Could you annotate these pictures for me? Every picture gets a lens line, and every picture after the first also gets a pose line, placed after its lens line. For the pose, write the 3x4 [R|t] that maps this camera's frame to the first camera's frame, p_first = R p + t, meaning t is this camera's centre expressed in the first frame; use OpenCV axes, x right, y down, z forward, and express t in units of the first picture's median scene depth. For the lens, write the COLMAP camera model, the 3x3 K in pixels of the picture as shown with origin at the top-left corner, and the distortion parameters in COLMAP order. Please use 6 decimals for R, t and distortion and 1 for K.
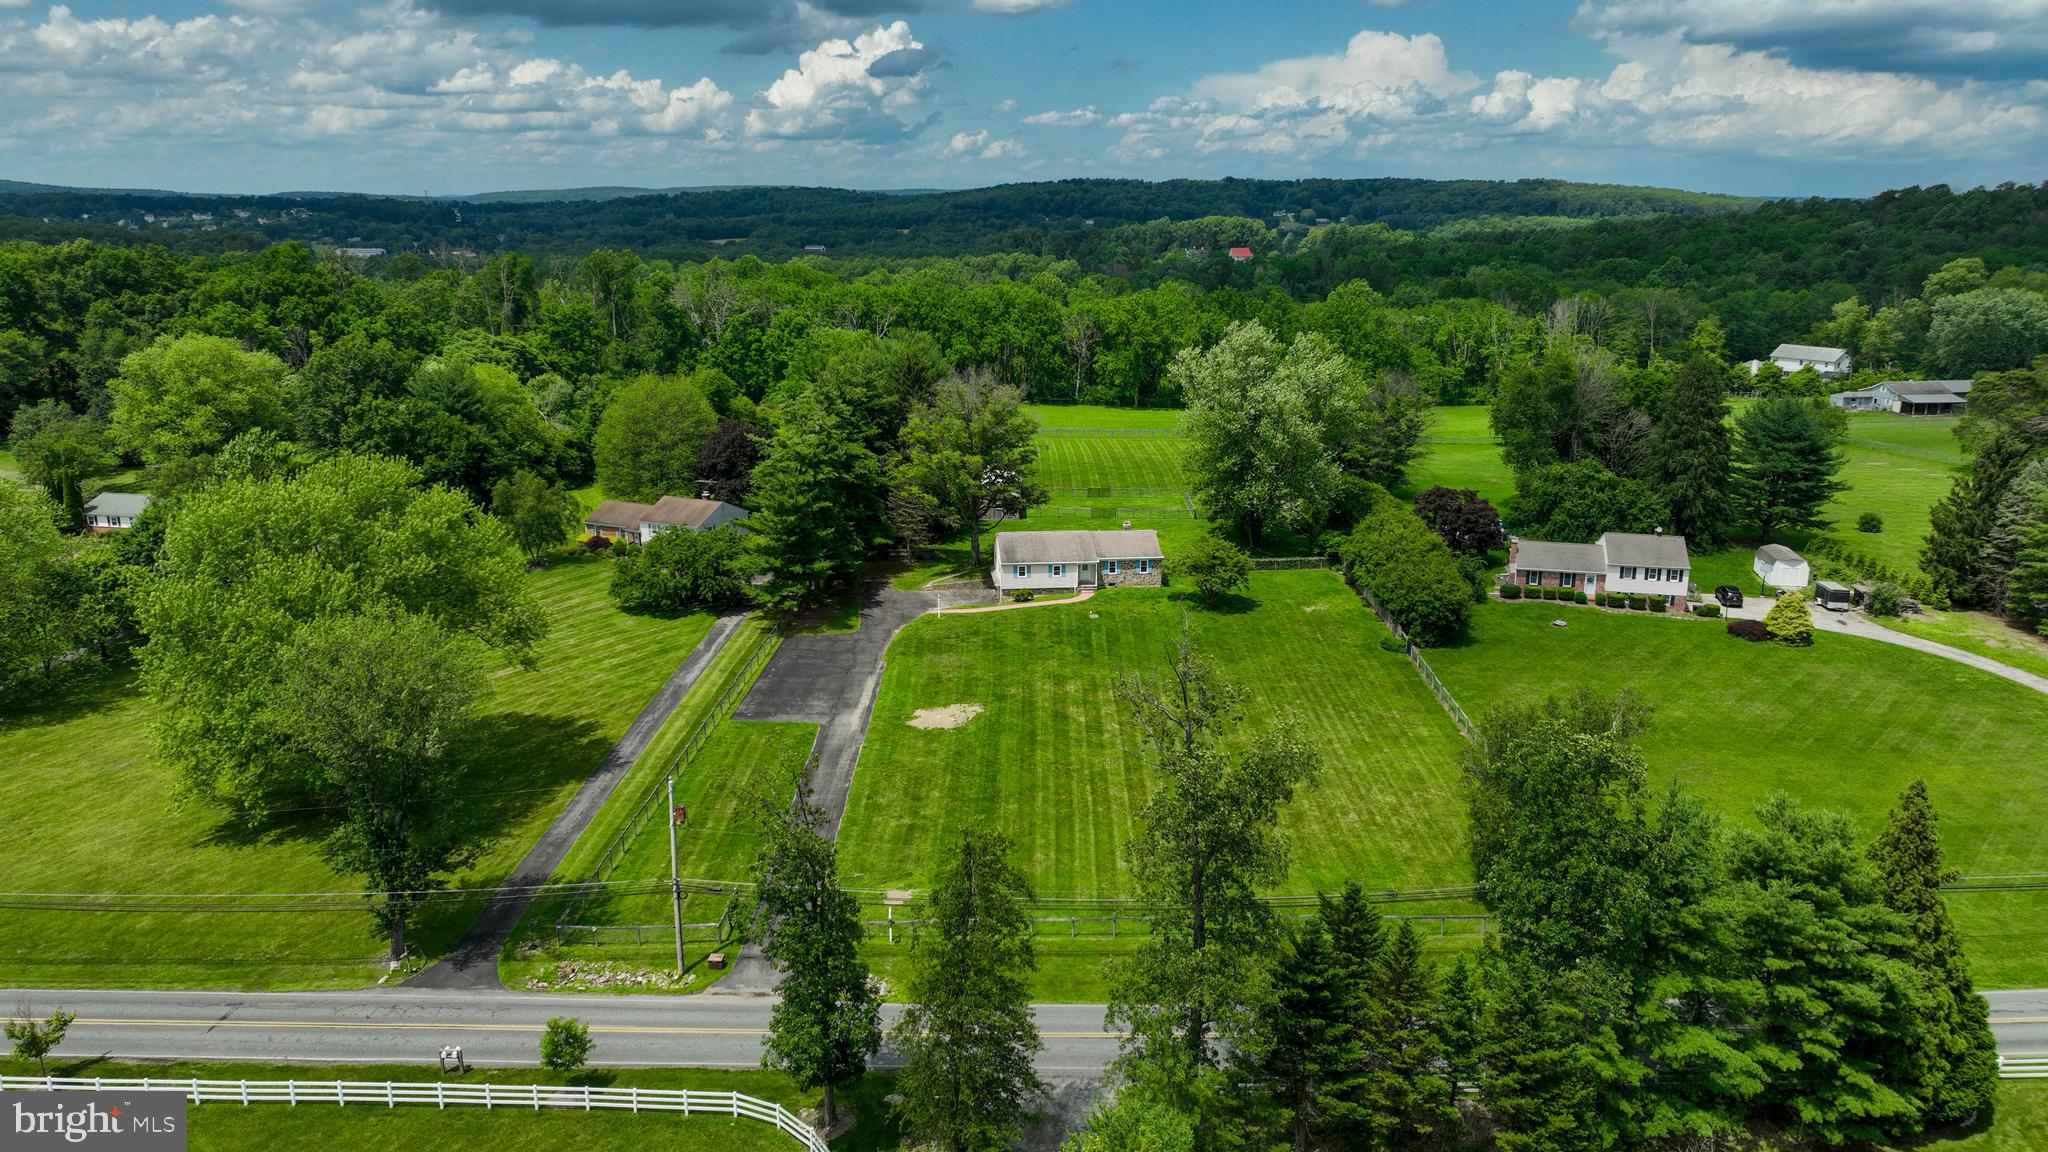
lens RADIAL K [[1437.9, 0, 1029.2], [0, 1437.9, 577.8], [0, 0, 1]] dist [-0.002457, 0.018414]
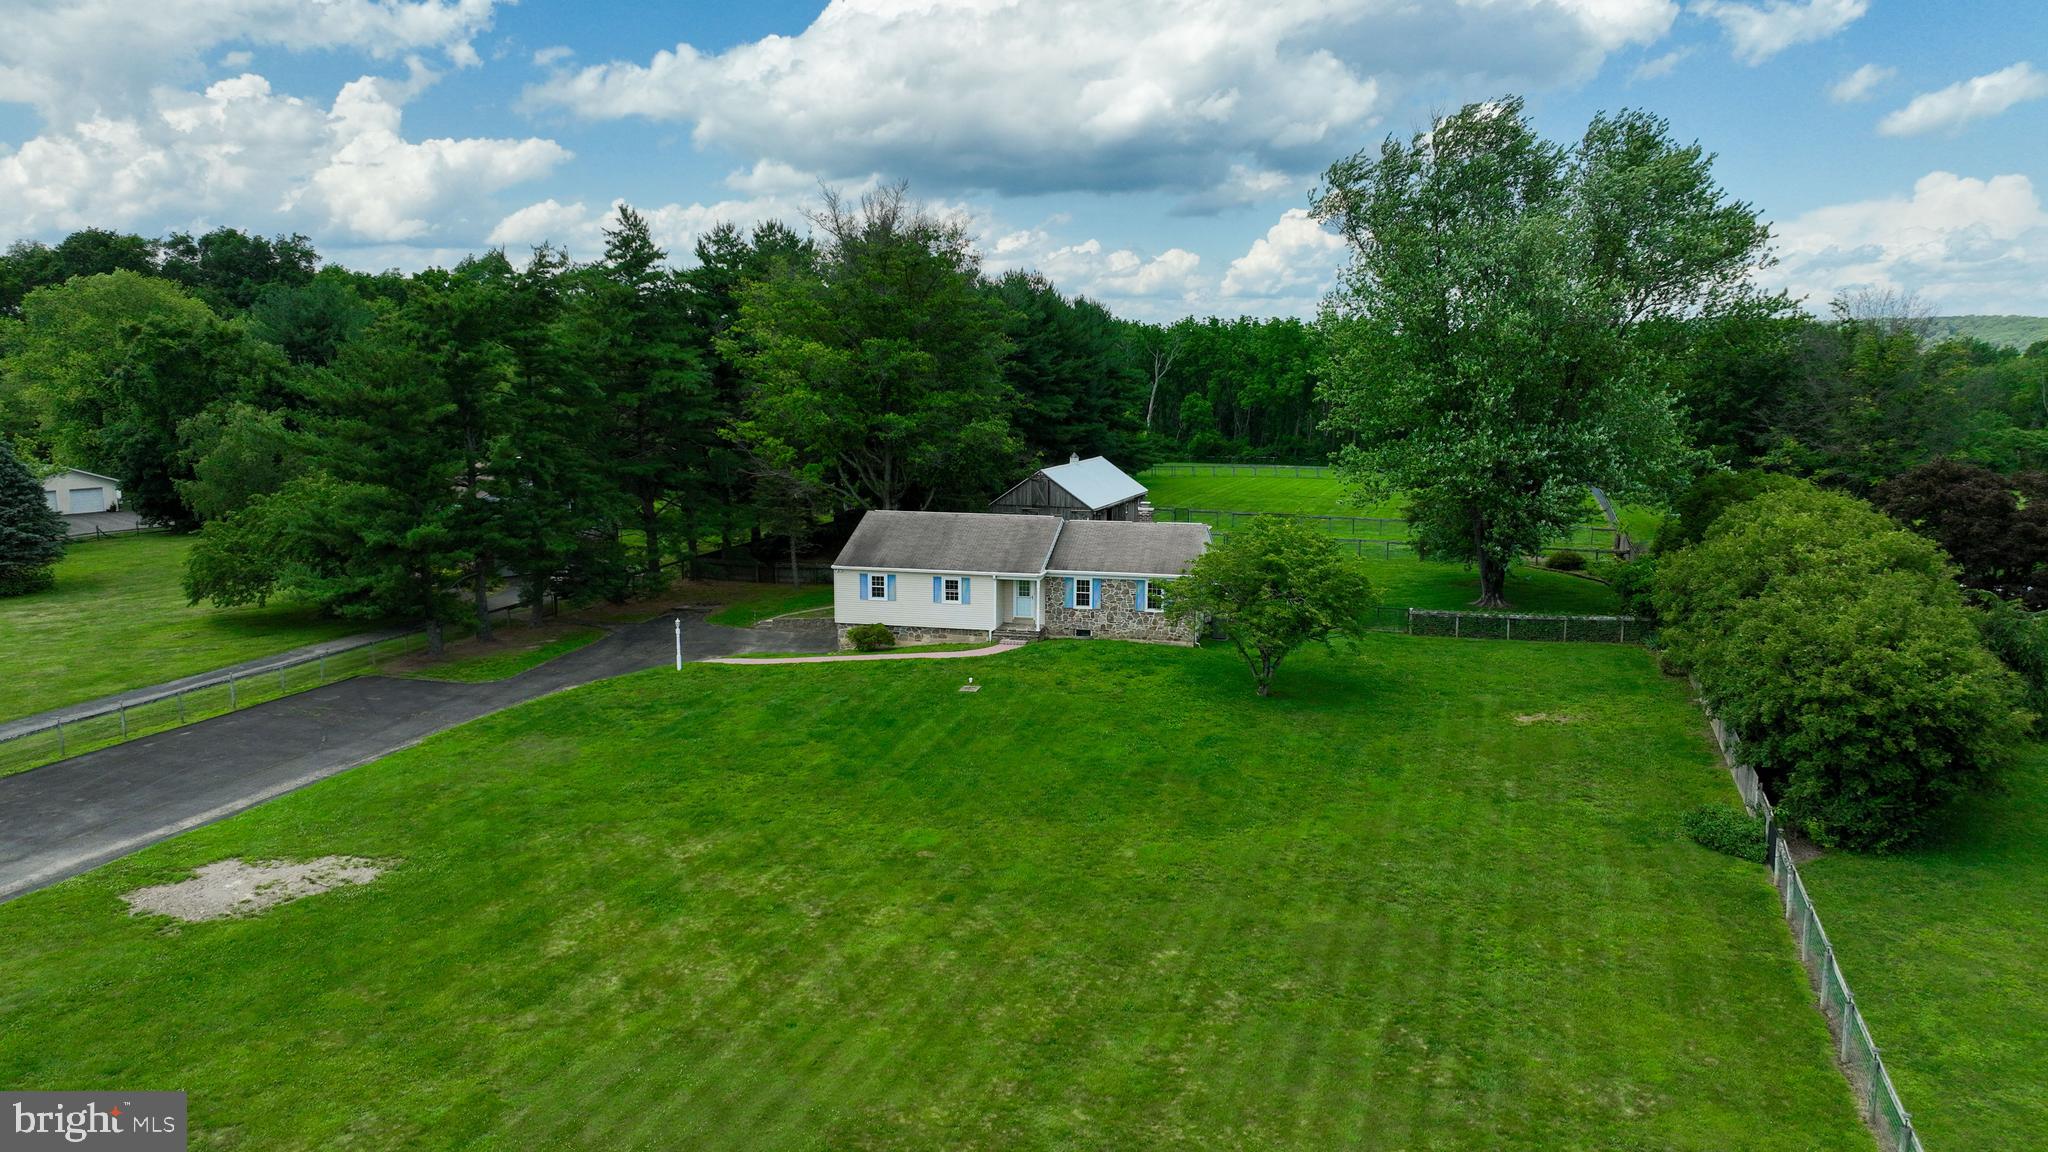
lens RADIAL K [[1437.9, 0, 1029.2], [0, 1437.9, 577.8], [0, 0, 1]] dist [-0.002457, 0.018414]
pose [[0.943439, 0.051814, -0.327471, 0.194469], [-0.085731, 0.992246, -0.089991, 0.030495], [0.320269, 0.112976, 0.940566, 0.599431]]
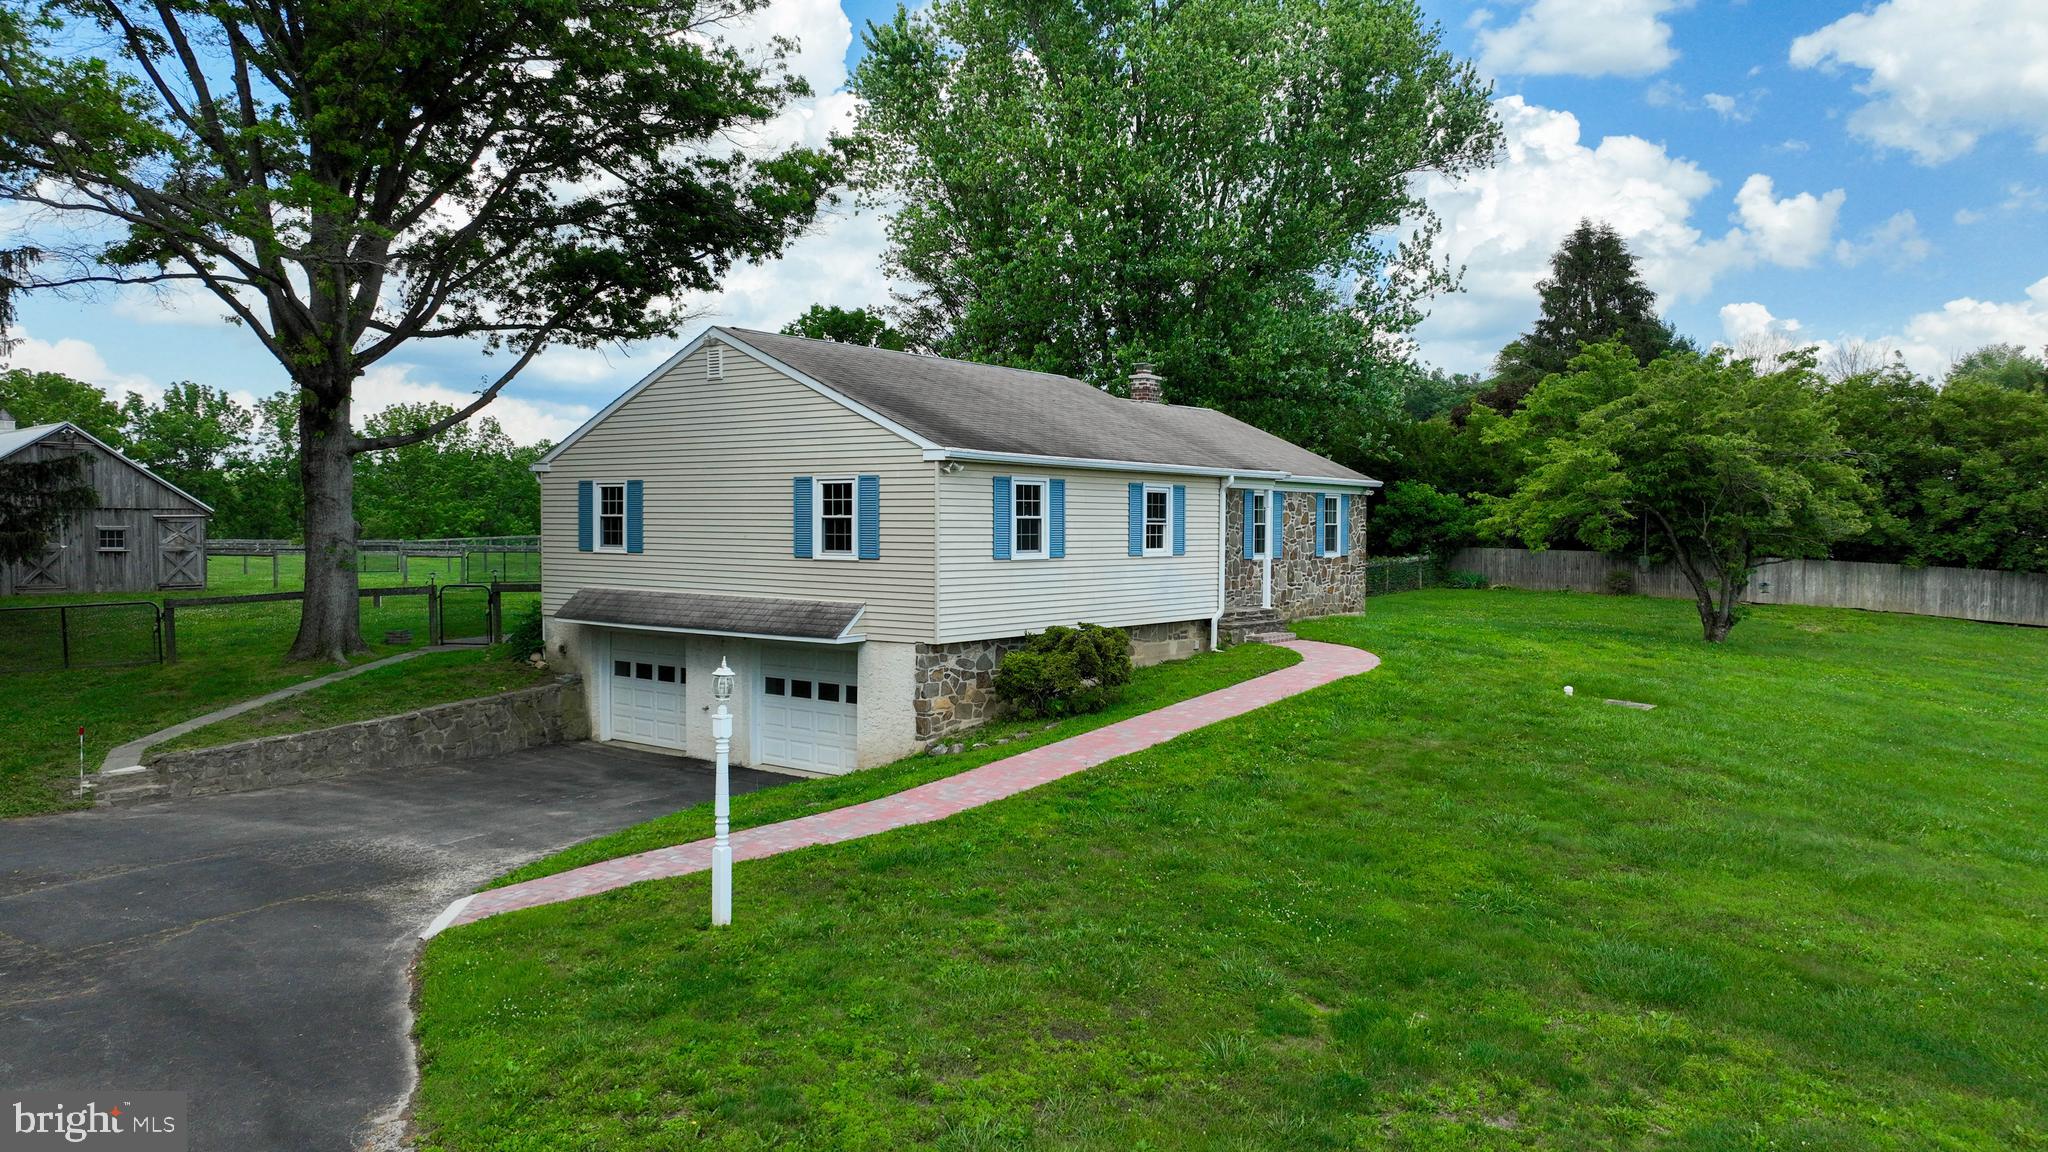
lens RADIAL K [[1437.9, 0, 1029.2], [0, 1437.9, 577.8], [0, 0, 1]] dist [-0.002457, 0.018414]
pose [[0.687091, -0.025463, 0.726125, -0.115932], [0.179358, 0.974401, -0.135546, 0.022381], [-0.704086, 0.223369, 0.674069, 0.922663]]
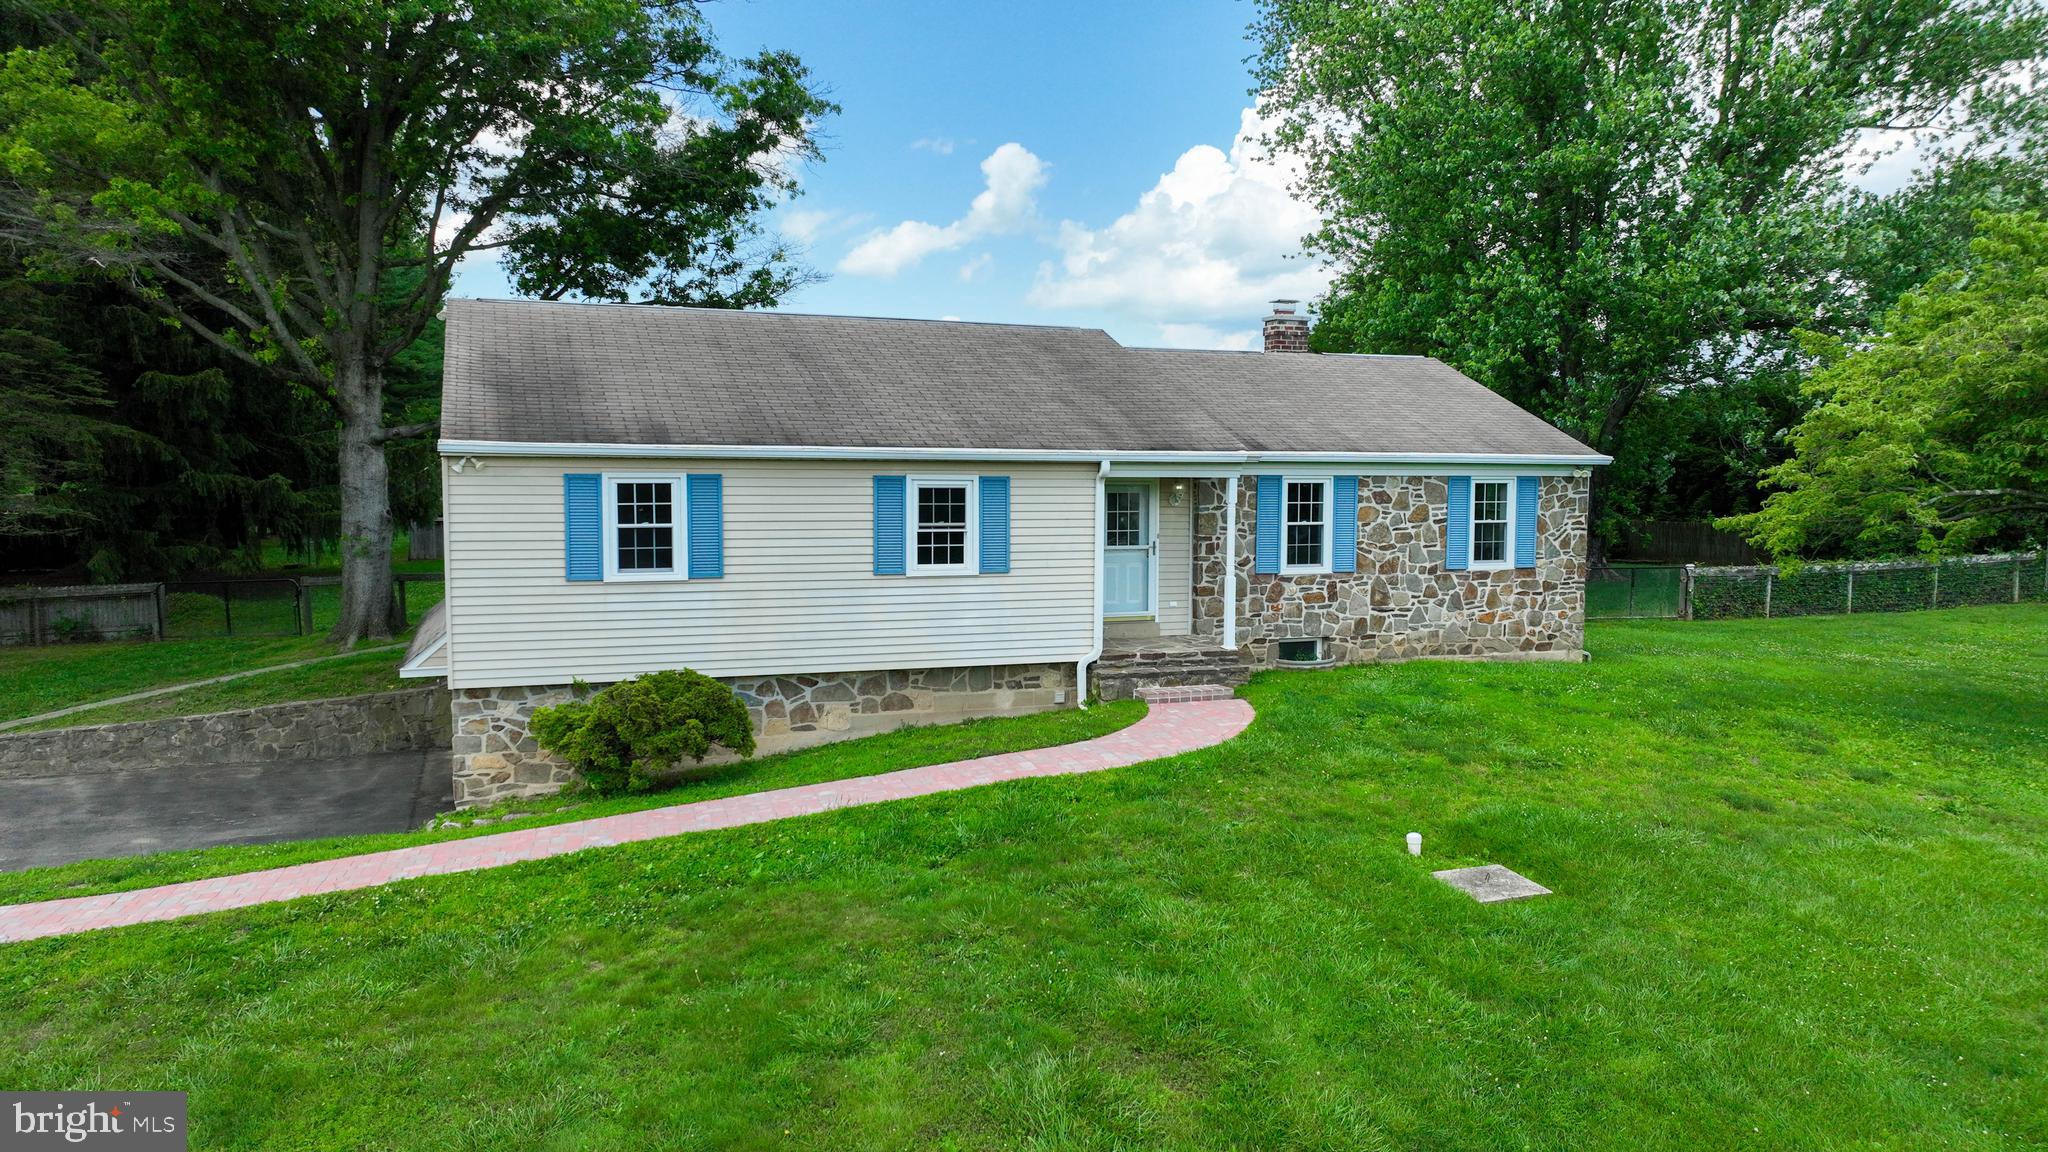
lens RADIAL K [[1437.9, 0, 1029.2], [0, 1437.9, 577.8], [0, 0, 1]] dist [-0.002457, 0.018414]
pose [[0.967145, -0.015042, 0.253778, -0.004580], [0.060804, 0.982962, -0.173461, 0.021590], [-0.246845, 0.183192, 0.951582, 0.906725]]
